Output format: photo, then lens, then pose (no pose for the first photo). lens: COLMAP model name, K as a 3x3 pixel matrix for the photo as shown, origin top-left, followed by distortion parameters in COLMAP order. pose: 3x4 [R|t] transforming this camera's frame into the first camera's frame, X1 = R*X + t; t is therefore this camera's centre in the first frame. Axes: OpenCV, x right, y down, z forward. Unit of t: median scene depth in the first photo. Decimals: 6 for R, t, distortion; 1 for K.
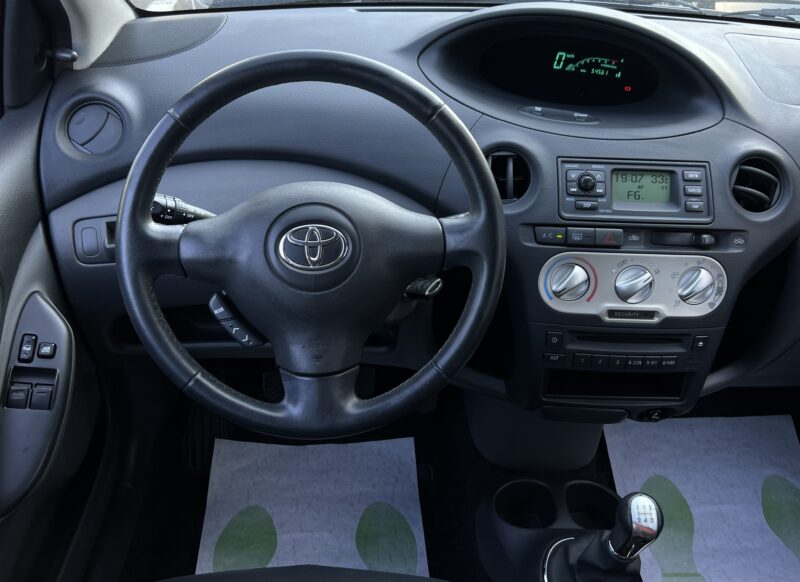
lens RADIAL K [[783.7, 0, 388.0], [0, 783.7, 283.0], [0, 0, 1]] dist [0.083082, -0.174447]
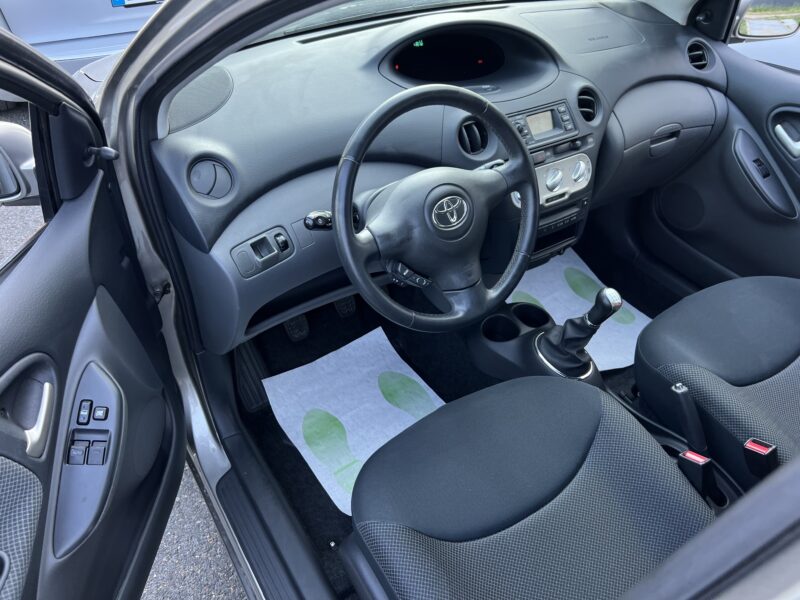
lens RADIAL K [[612.8, 0, 390.9], [0, 612.8, 300.0], [0, 0, 1]] dist [0.061189, -0.073353]
pose [[0.847699, -0.354827, 0.394339, -0.608520], [0.289473, 0.932345, 0.216654, -0.148306], [-0.444535, -0.069507, 0.893061, -0.061205]]
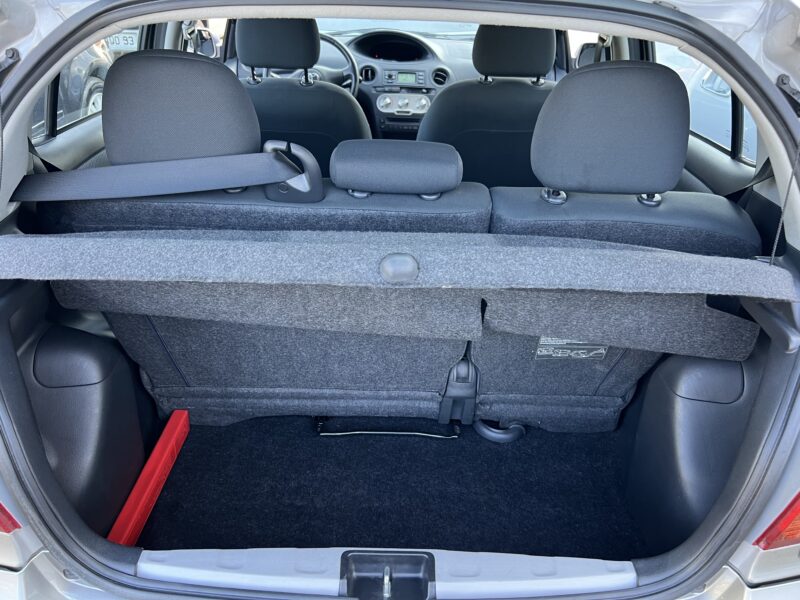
lens RADIAL K [[612.8, 0, 390.9], [0, 612.8, 300.0], [0, 0, 1]] dist [0.061189, -0.073353]
pose [[0.999498, -0.002682, -0.031571, 0.337407], [0.000900, 0.998411, -0.056337, 1.032346], [0.031672, 0.056281, 0.997913, -1.706004]]
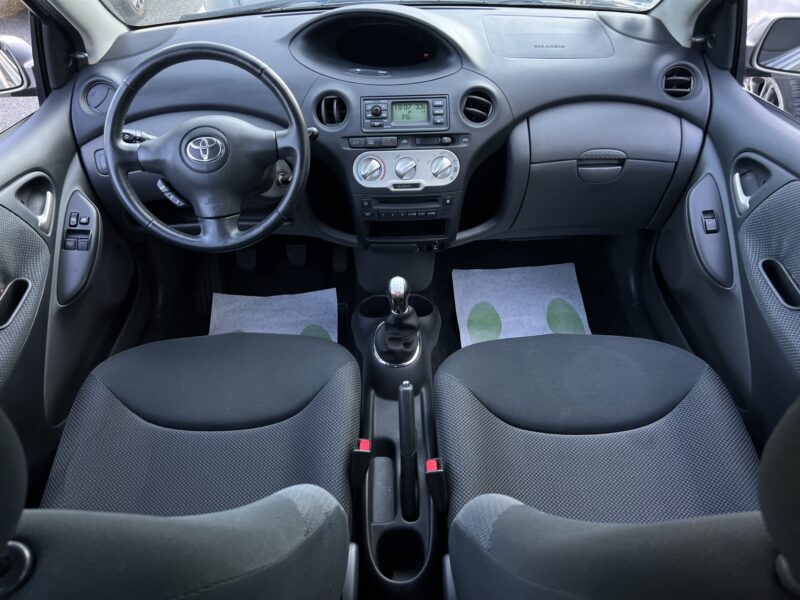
lens RADIAL K [[612.8, 0, 390.9], [0, 612.8, 300.0], [0, 0, 1]] dist [0.061189, -0.073353]
pose [[0.997282, -0.049918, -0.054189, 0.334808], [0.055335, 0.993083, 0.103560, 0.149570], [0.048645, -0.106277, 0.993146, -0.404888]]
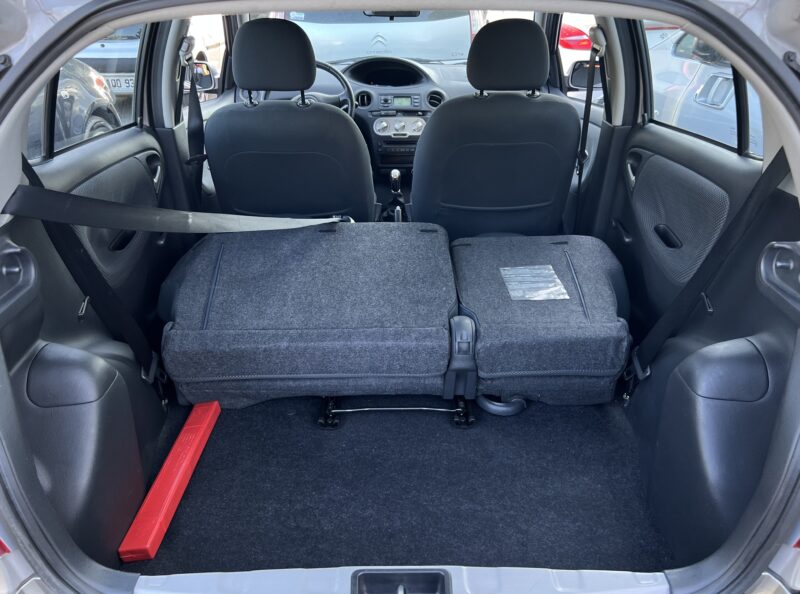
lens RADIAL K [[609.3, 0, 387.0], [0, 609.3, 294.2], [0, 0, 1]] dist [0.059483, -0.066182]
pose [[0.998506, -0.037855, -0.039395, 0.330803], [0.032791, 0.991980, -0.122064, 1.087246], [0.043700, 0.120590, 0.991740, -1.655476]]
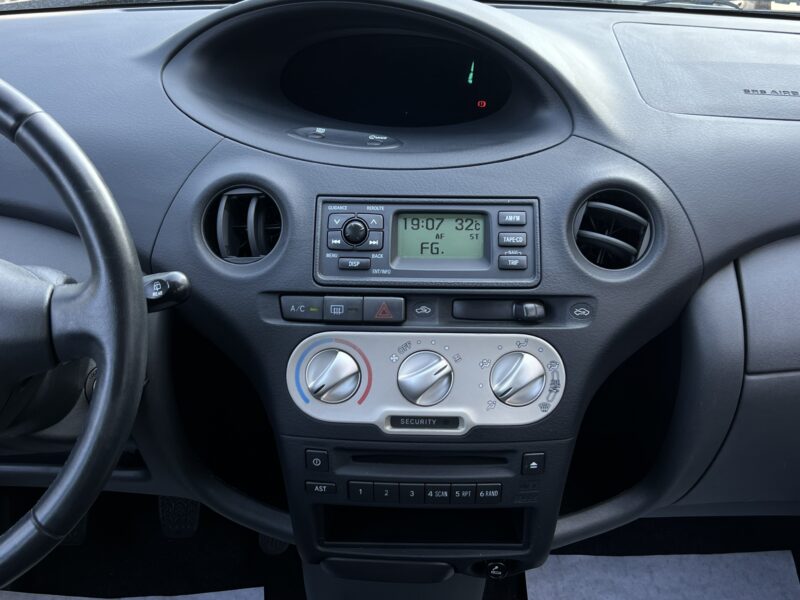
lens RADIAL K [[910.0, 0, 402.7], [0, 910.0, 304.8], [0, 0, 1]] dist [0.171522, -0.461045]
pose [[0.998339, -0.019321, -0.054271, 0.333126], [0.015658, 0.997621, -0.067132, -0.008680], [0.055439, 0.066171, 0.996267, 0.208746]]
